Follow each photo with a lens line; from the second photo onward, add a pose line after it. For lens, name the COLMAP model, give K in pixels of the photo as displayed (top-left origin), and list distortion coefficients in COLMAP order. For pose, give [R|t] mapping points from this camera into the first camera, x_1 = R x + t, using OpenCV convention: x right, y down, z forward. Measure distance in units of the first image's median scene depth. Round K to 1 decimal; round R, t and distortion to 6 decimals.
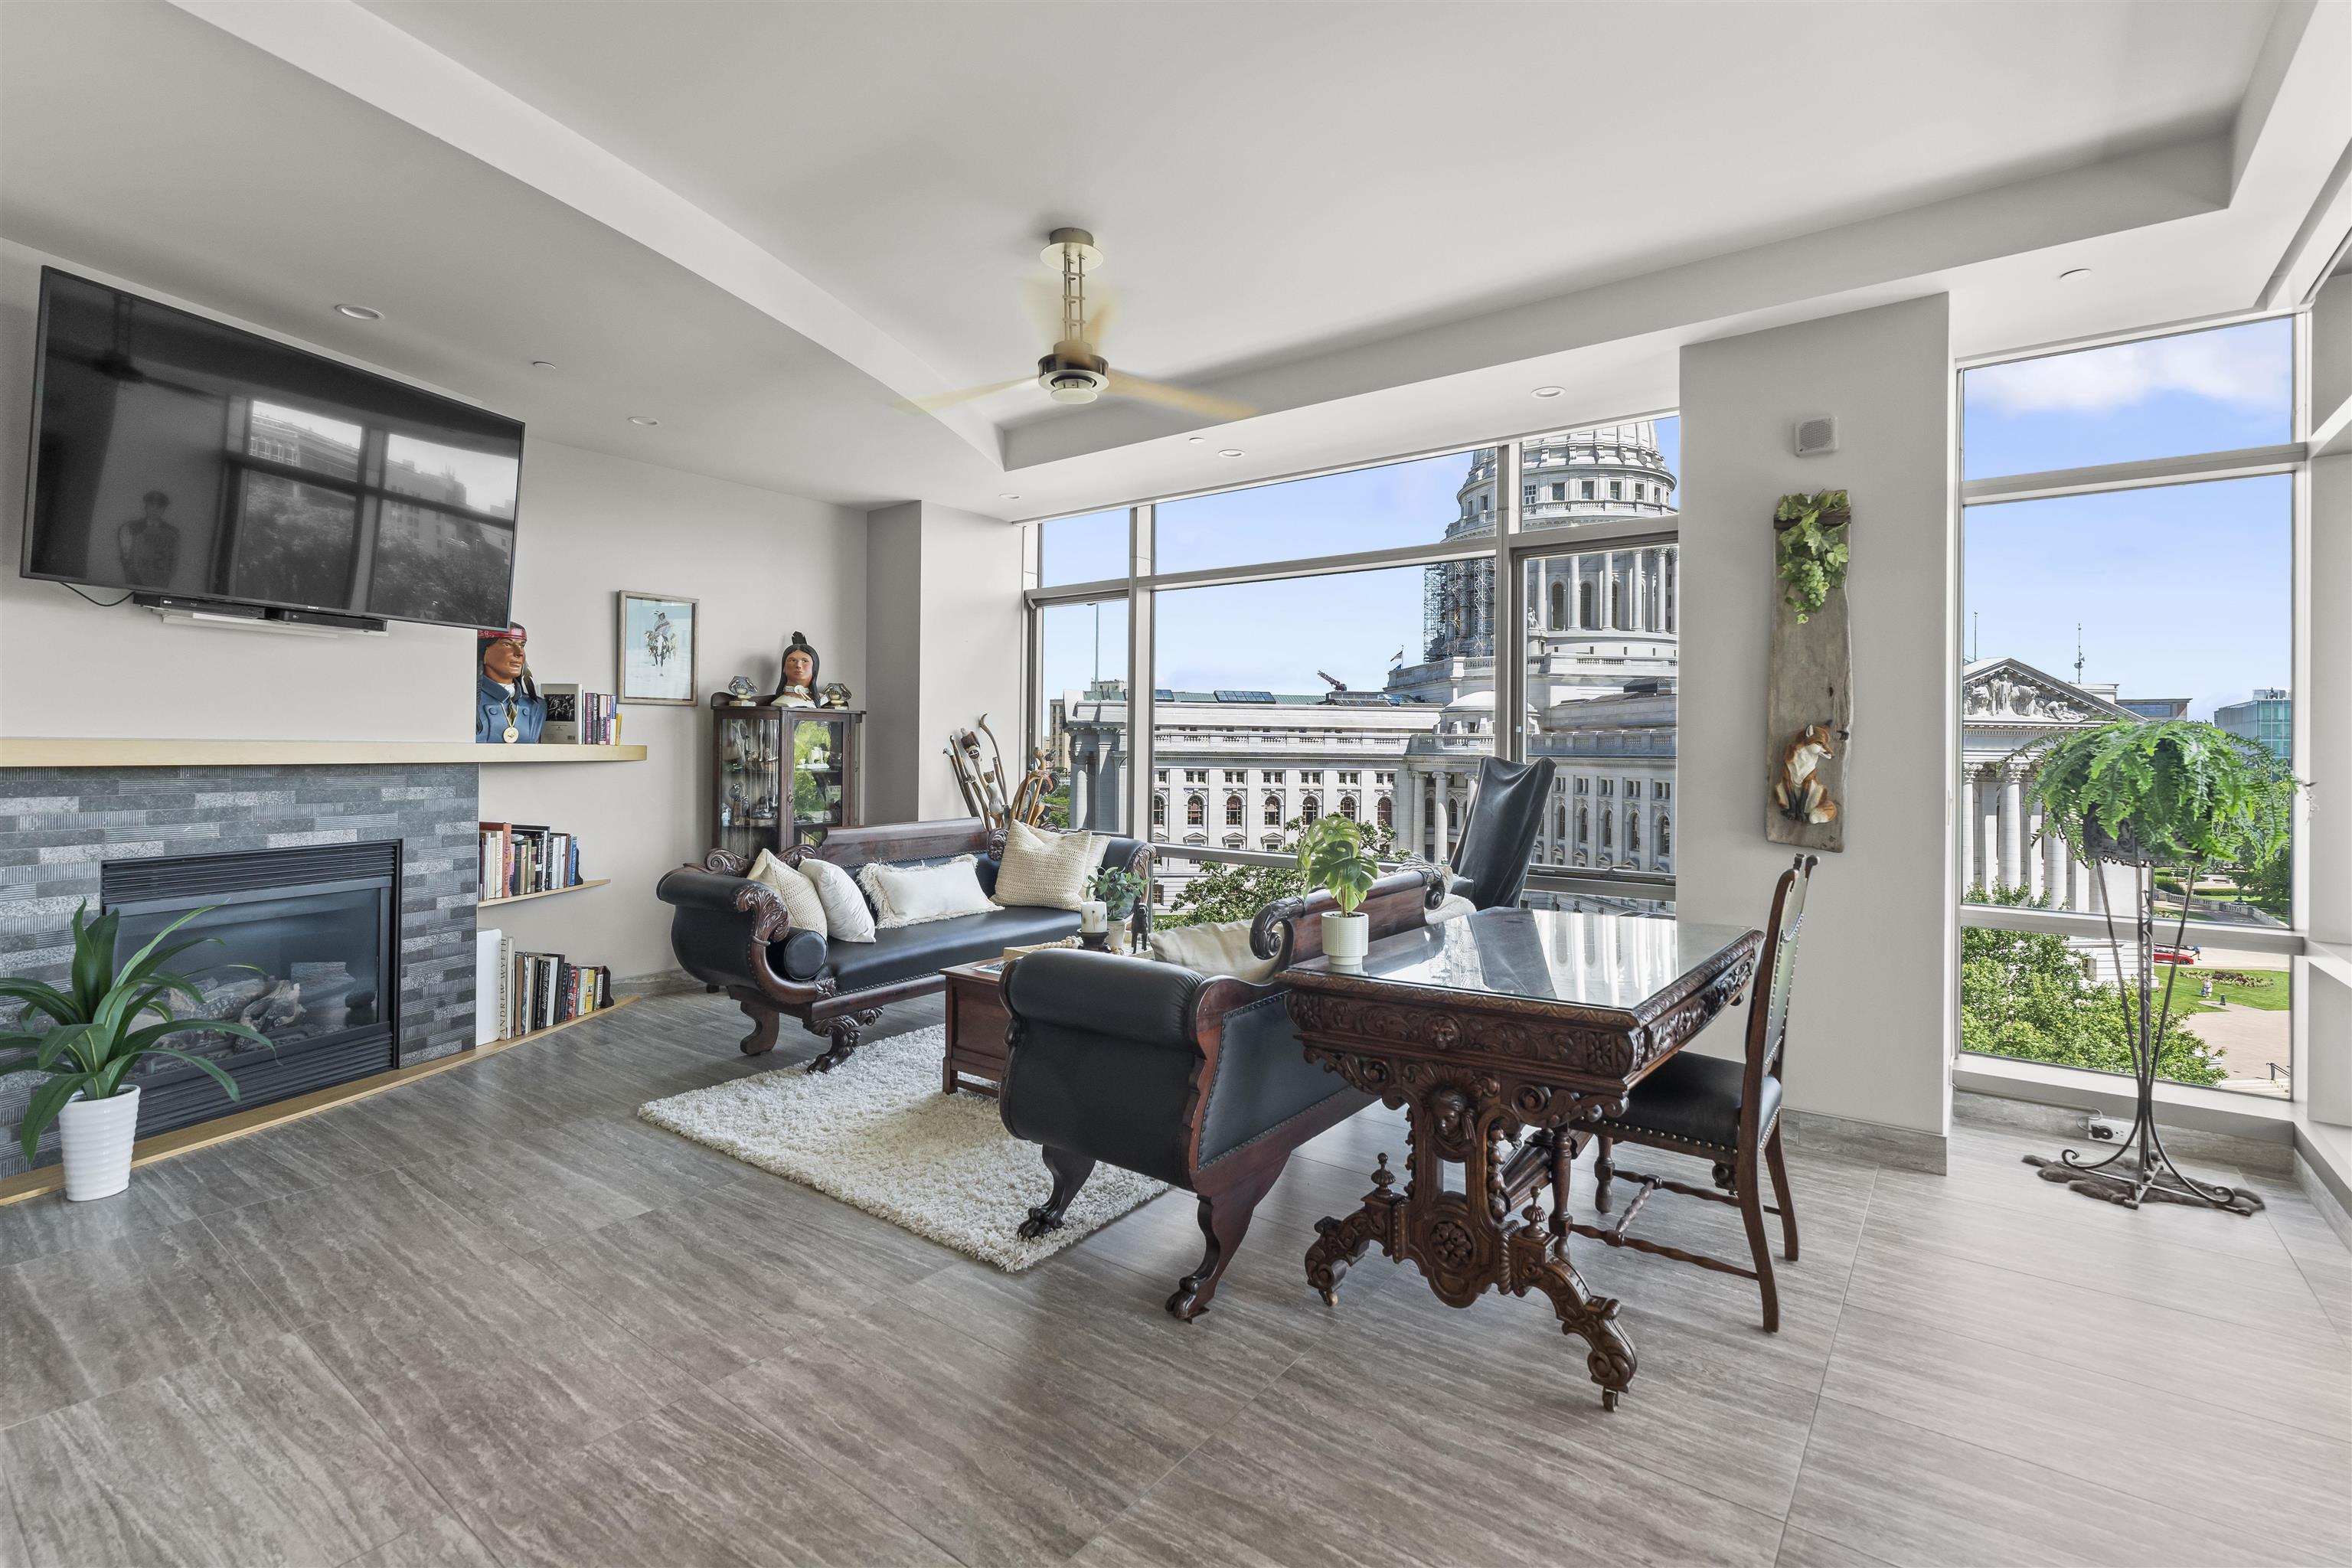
lens RADIAL K [[1068.9, 0, 1176.8], [0, 1068.9, 744.0], [0, 0, 1]] dist [-0.008233, 0.003003]
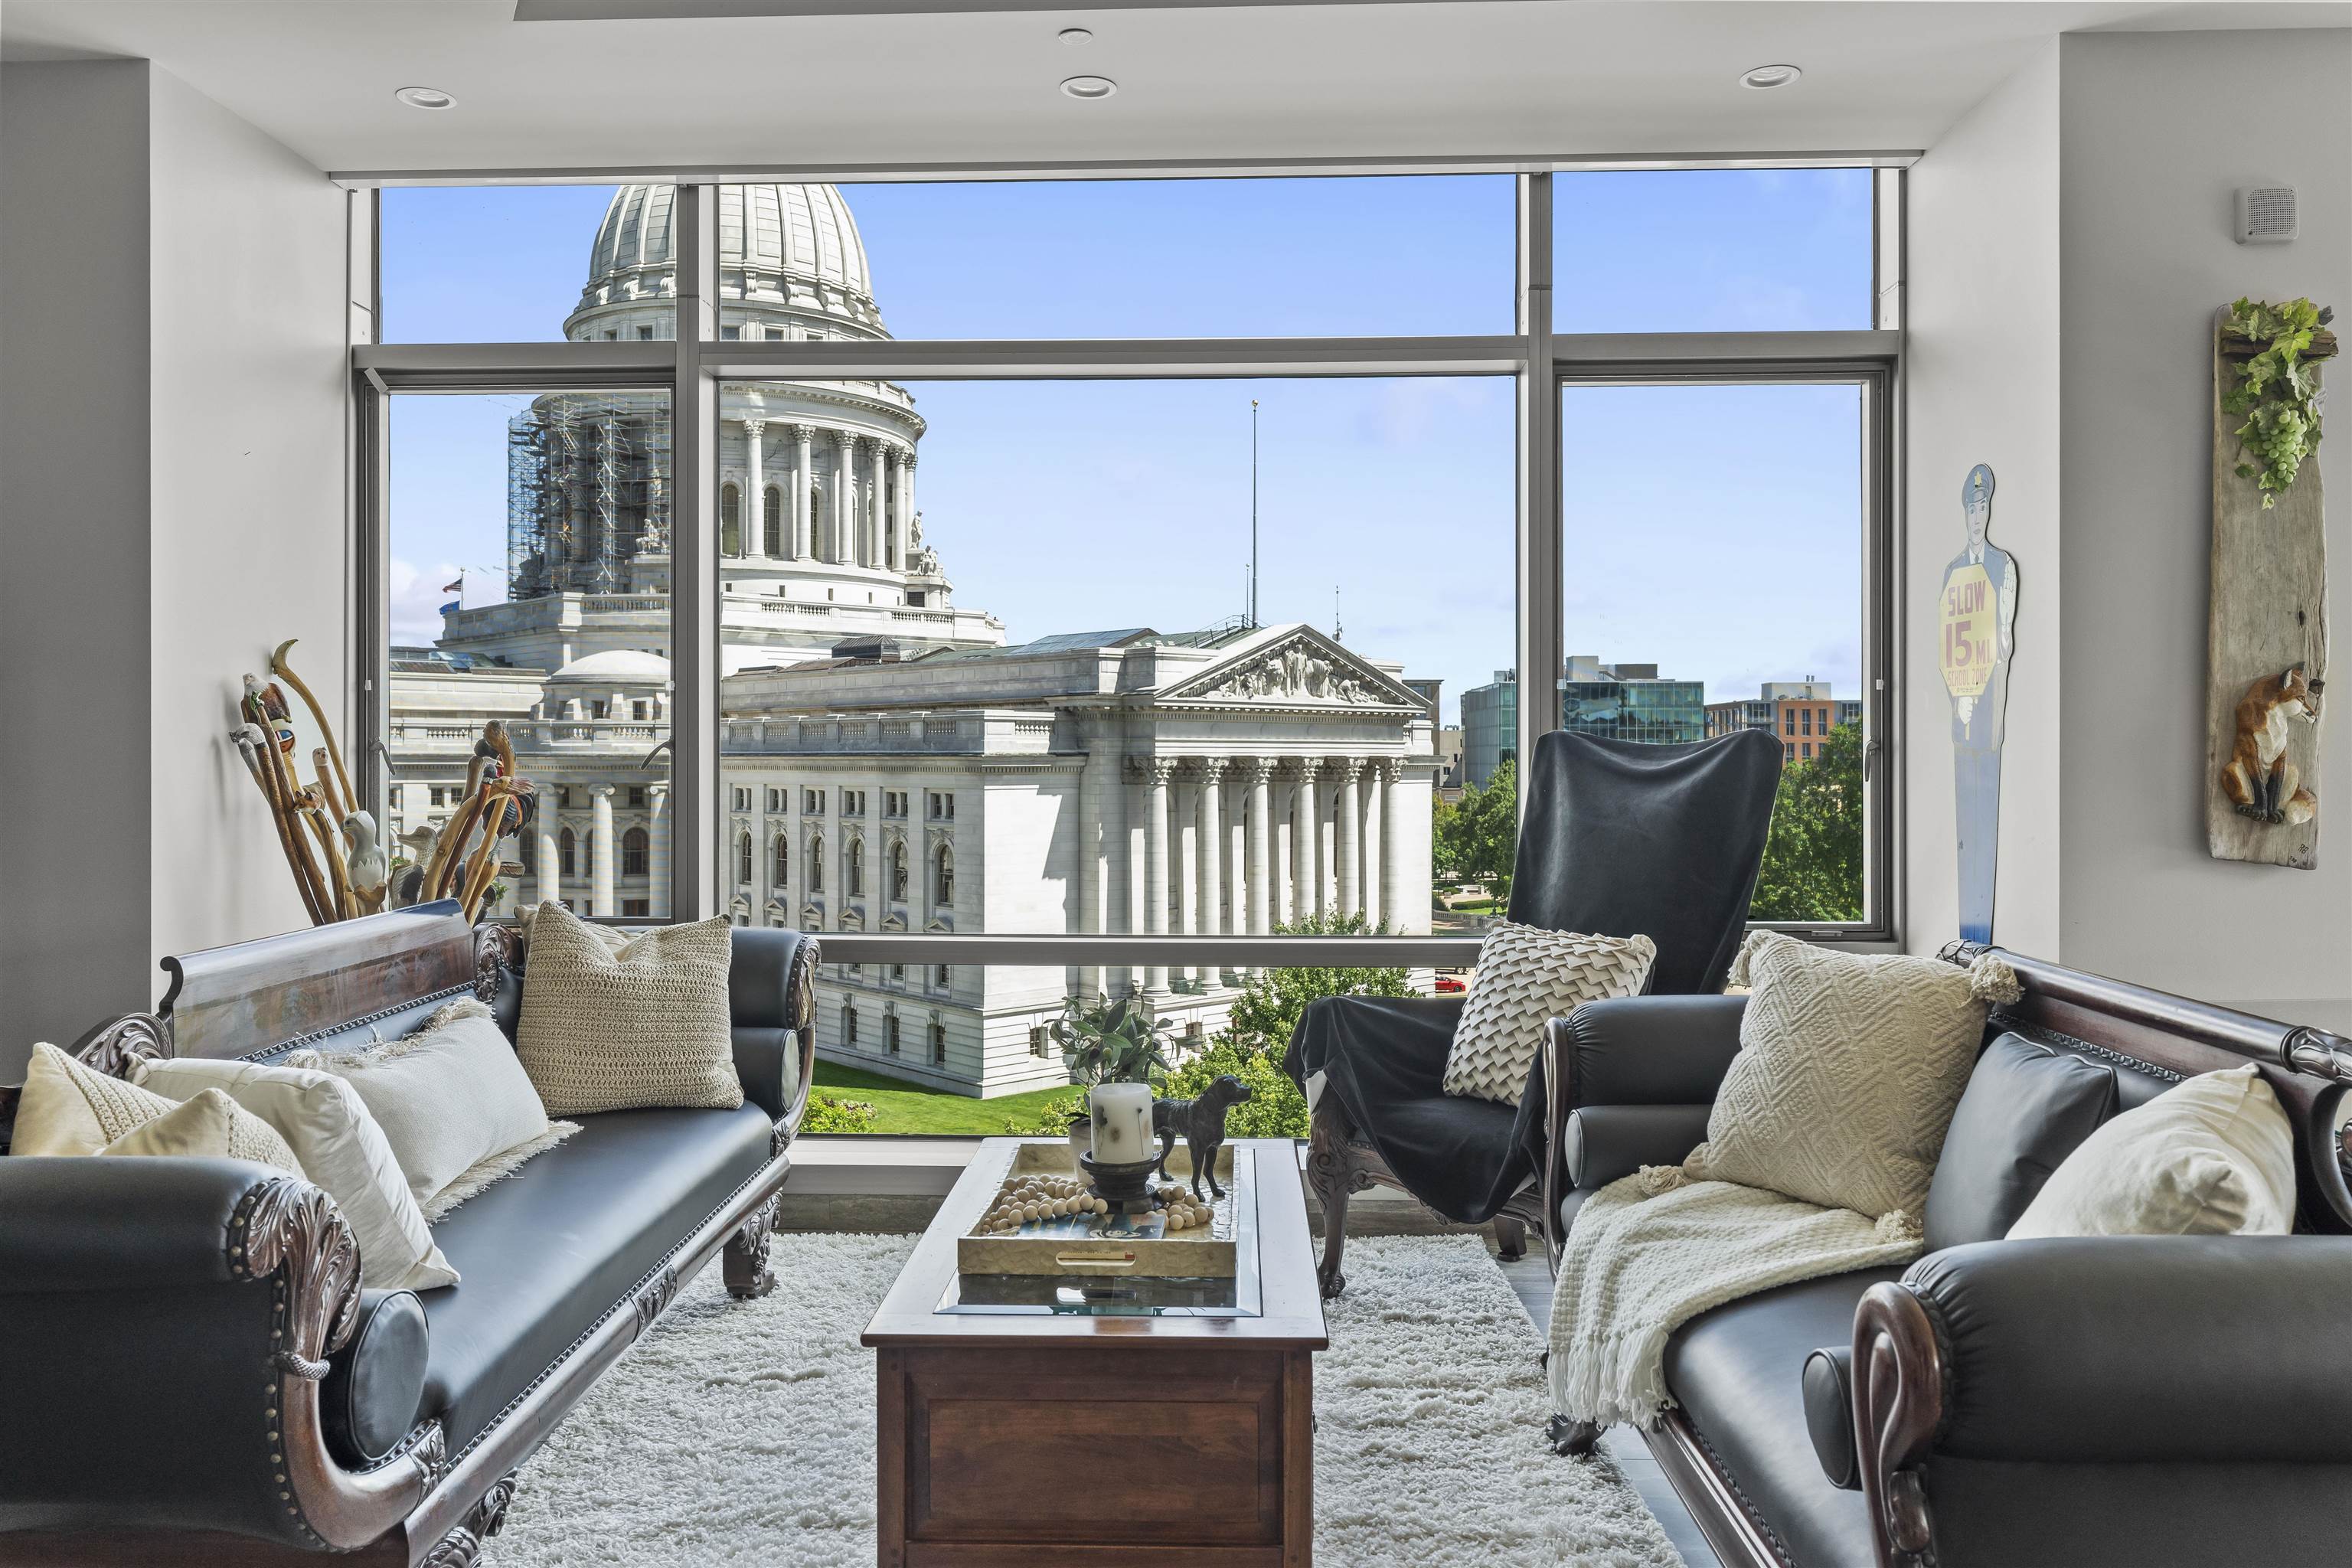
lens RADIAL K [[1704.5, 0, 1164.2], [0, 1704.5, 755.3], [0, 0, 1]] dist [0.000257, -0.015175]
pose [[0.819242, -0.010894, 0.573344, -0.363631], [0.004911, 0.999916, 0.011982, 0.011826], [-0.573426, -0.007001, 0.819227, 0.382956]]
